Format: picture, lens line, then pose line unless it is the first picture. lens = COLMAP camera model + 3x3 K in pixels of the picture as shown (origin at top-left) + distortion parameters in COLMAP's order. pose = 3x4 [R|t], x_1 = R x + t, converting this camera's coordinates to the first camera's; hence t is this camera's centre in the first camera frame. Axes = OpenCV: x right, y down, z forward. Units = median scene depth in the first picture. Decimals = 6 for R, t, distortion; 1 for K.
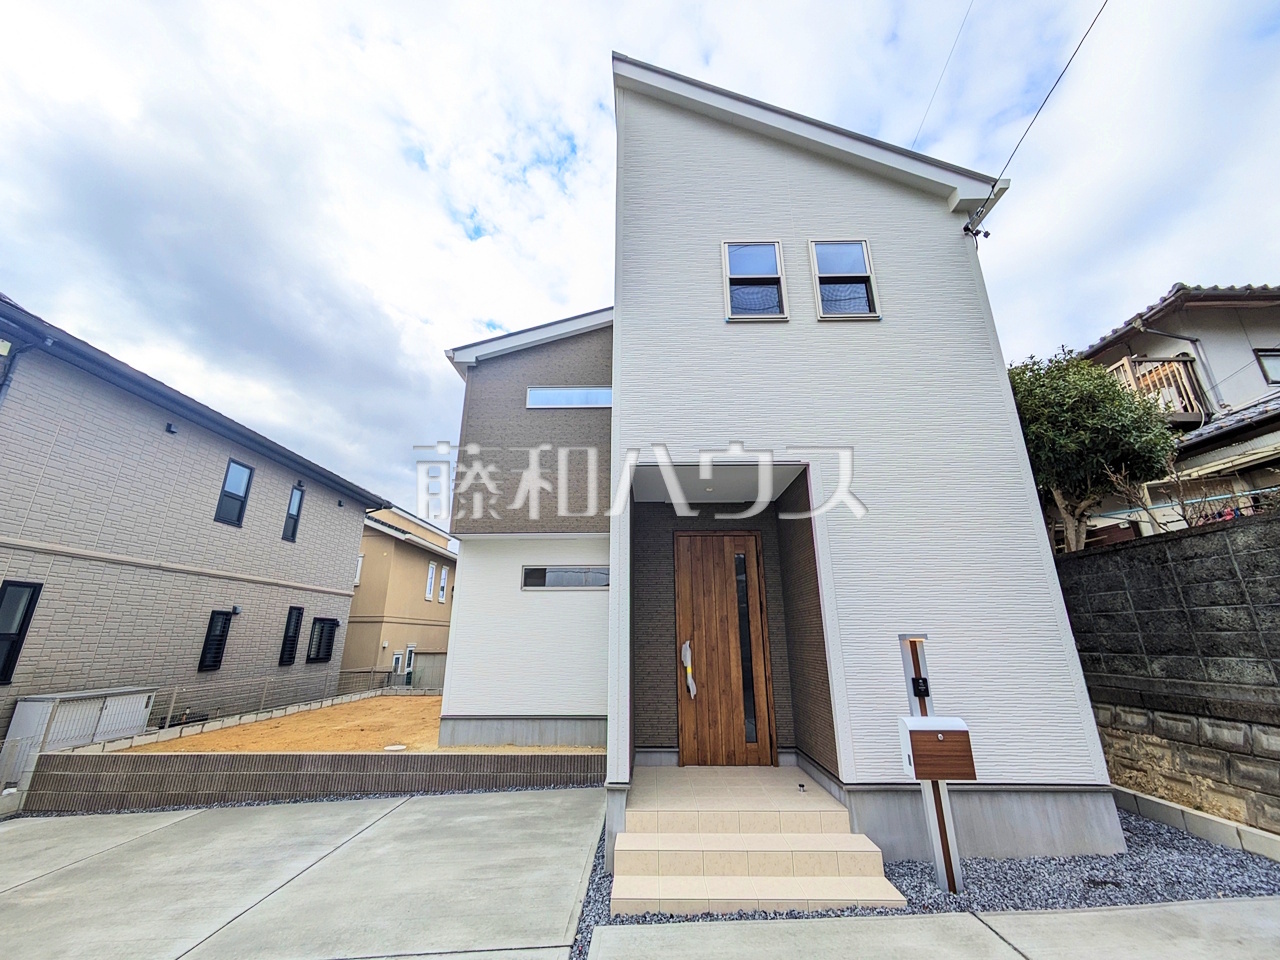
lens RADIAL K [[504.4, 0, 641.3], [0, 504.4, 479.5], [0, 0, 1]] dist [0.002759, -0.000418]
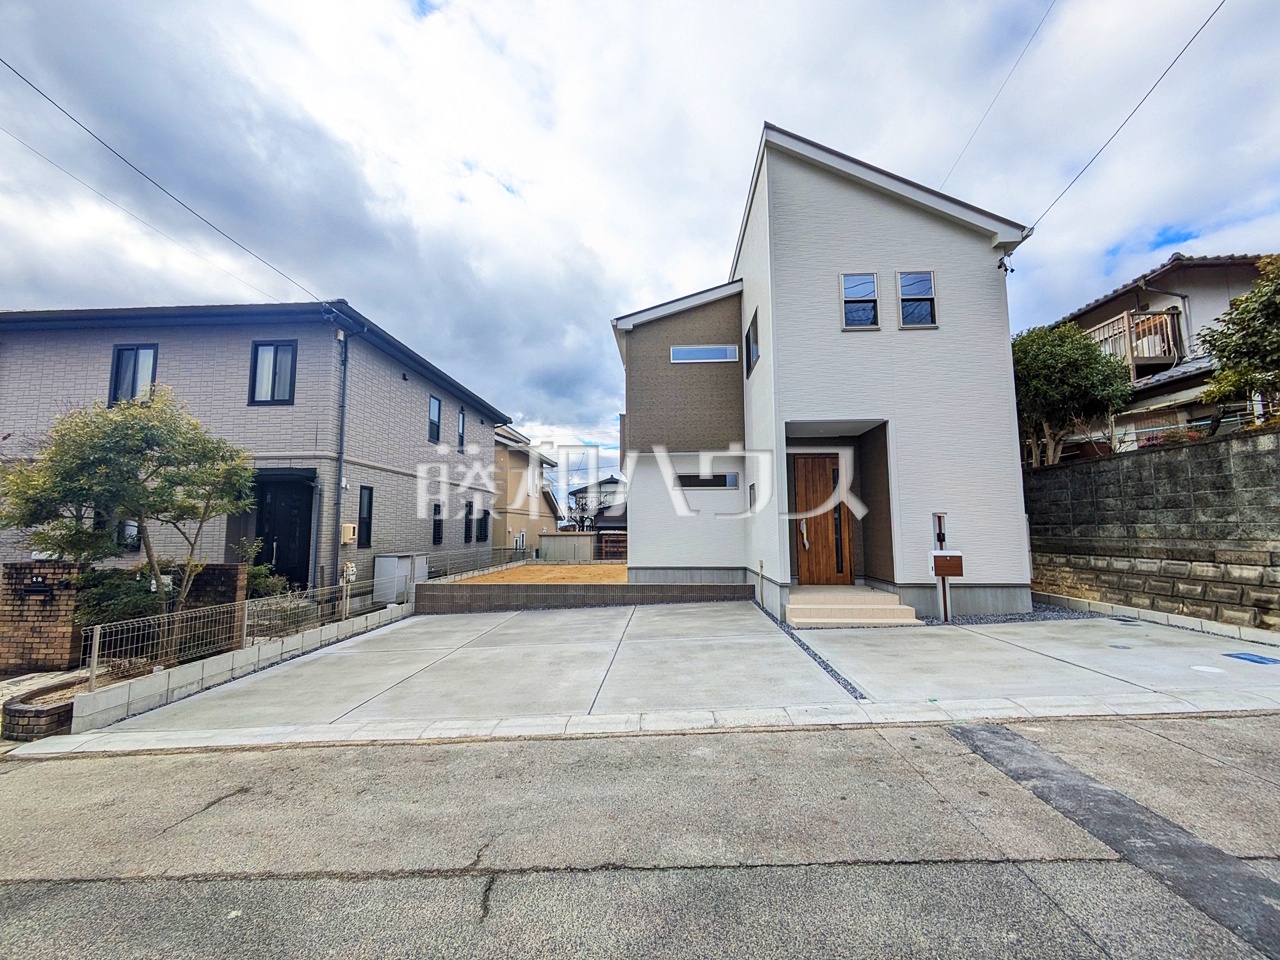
lens RADIAL K [[504.4, 0, 644.9], [0, 504.4, 479.0], [0, 0, 1]] dist [0.002759, -0.000418]
pose [[0.999260, -0.005560, -0.038063, -0.341812], [0.013162, 0.979191, 0.202514, -0.151713], [0.036145, -0.202865, 0.978539, -0.602495]]
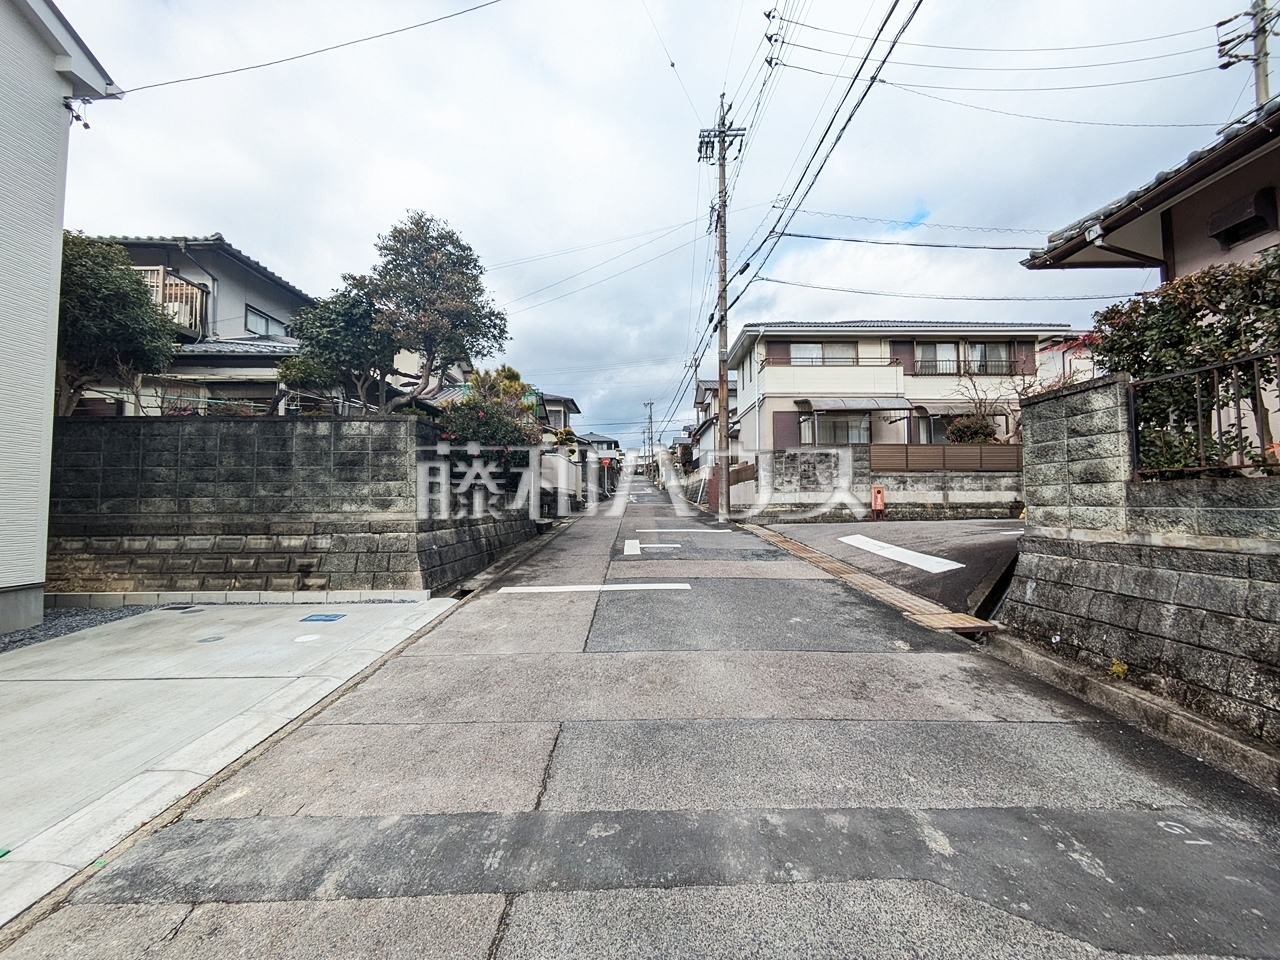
lens RADIAL K [[504.4, 0, 635.7], [0, 504.4, 478.1], [0, 0, 1]] dist [0.002759, -0.000418]
pose [[-0.023114, 0.055792, 0.998175, -0.321310], [-0.296271, 0.953209, -0.060140, -0.041361], [-0.954824, -0.297120, -0.005503, -0.286555]]
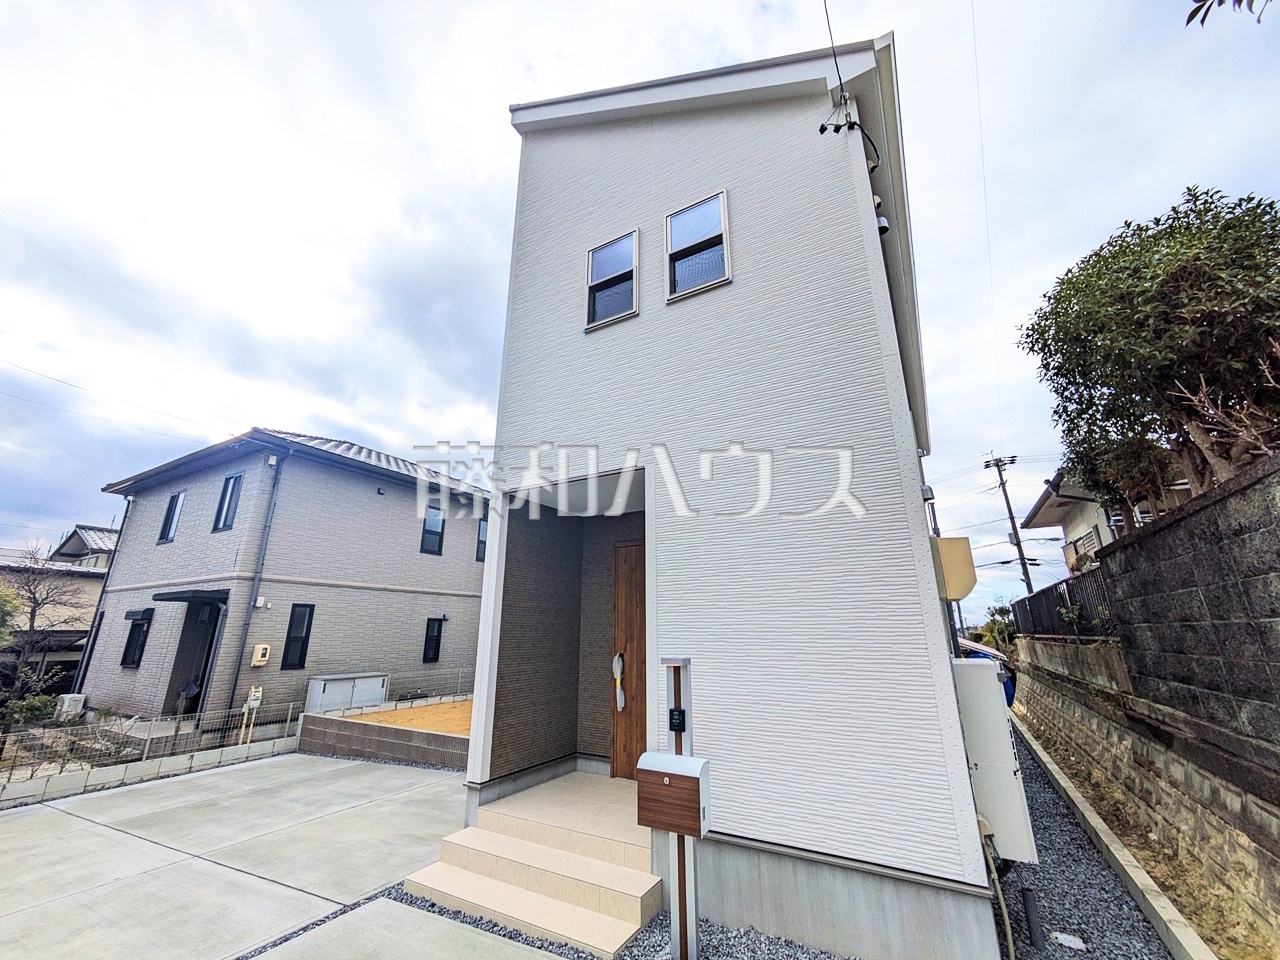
lens RADIAL K [[504.4, 0, 639.2], [0, 504.4, 480.7], [0, 0, 1]] dist [0.002759, -0.000418]
pose [[0.873349, -0.137840, -0.467184, 0.570602], [0.144198, 0.989297, -0.022325, 0.008989], [0.465261, -0.047870, 0.883878, 0.133756]]
